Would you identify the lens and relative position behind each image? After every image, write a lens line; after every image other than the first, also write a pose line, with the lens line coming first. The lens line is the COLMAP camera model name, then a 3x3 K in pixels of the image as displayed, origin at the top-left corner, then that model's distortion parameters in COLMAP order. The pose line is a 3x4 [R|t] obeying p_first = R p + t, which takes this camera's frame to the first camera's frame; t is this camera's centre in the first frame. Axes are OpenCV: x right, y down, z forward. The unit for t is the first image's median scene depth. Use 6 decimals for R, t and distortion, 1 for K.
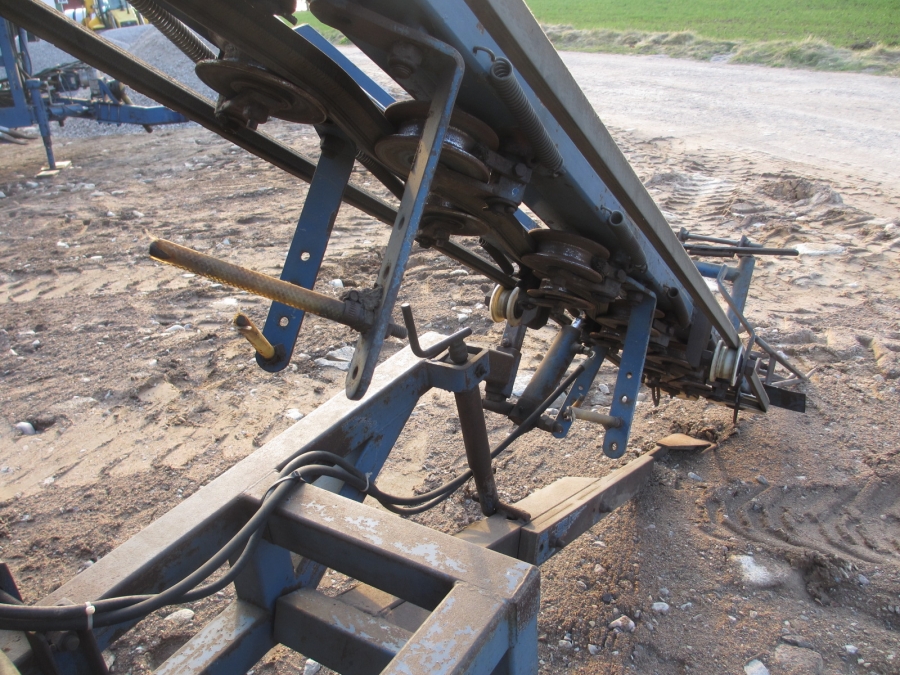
lens RADIAL K [[744.5, 0, 447.4], [0, 744.5, 335.8], [0, 0, 1]] dist [-0.069530, 0.033496]
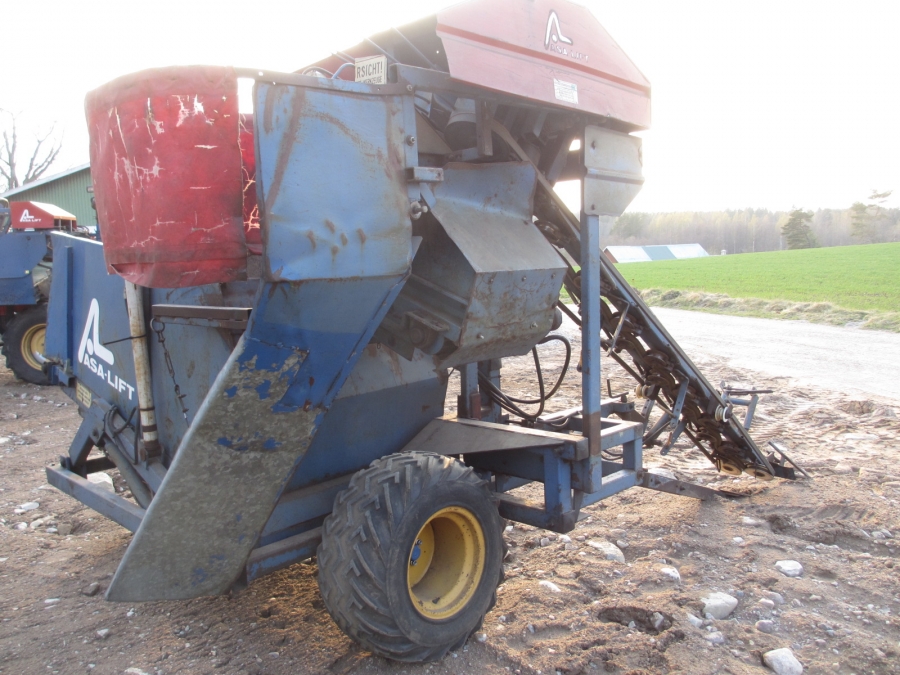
lens RADIAL K [[744.5, 0, 447.4], [0, 744.5, 335.8], [0, 0, 1]] dist [-0.069530, 0.033496]
pose [[0.973484, 0.050900, -0.223022, -0.003026], [-0.120765, 0.942354, -0.312066, 0.099276], [0.194281, 0.330725, 0.923513, -0.245585]]
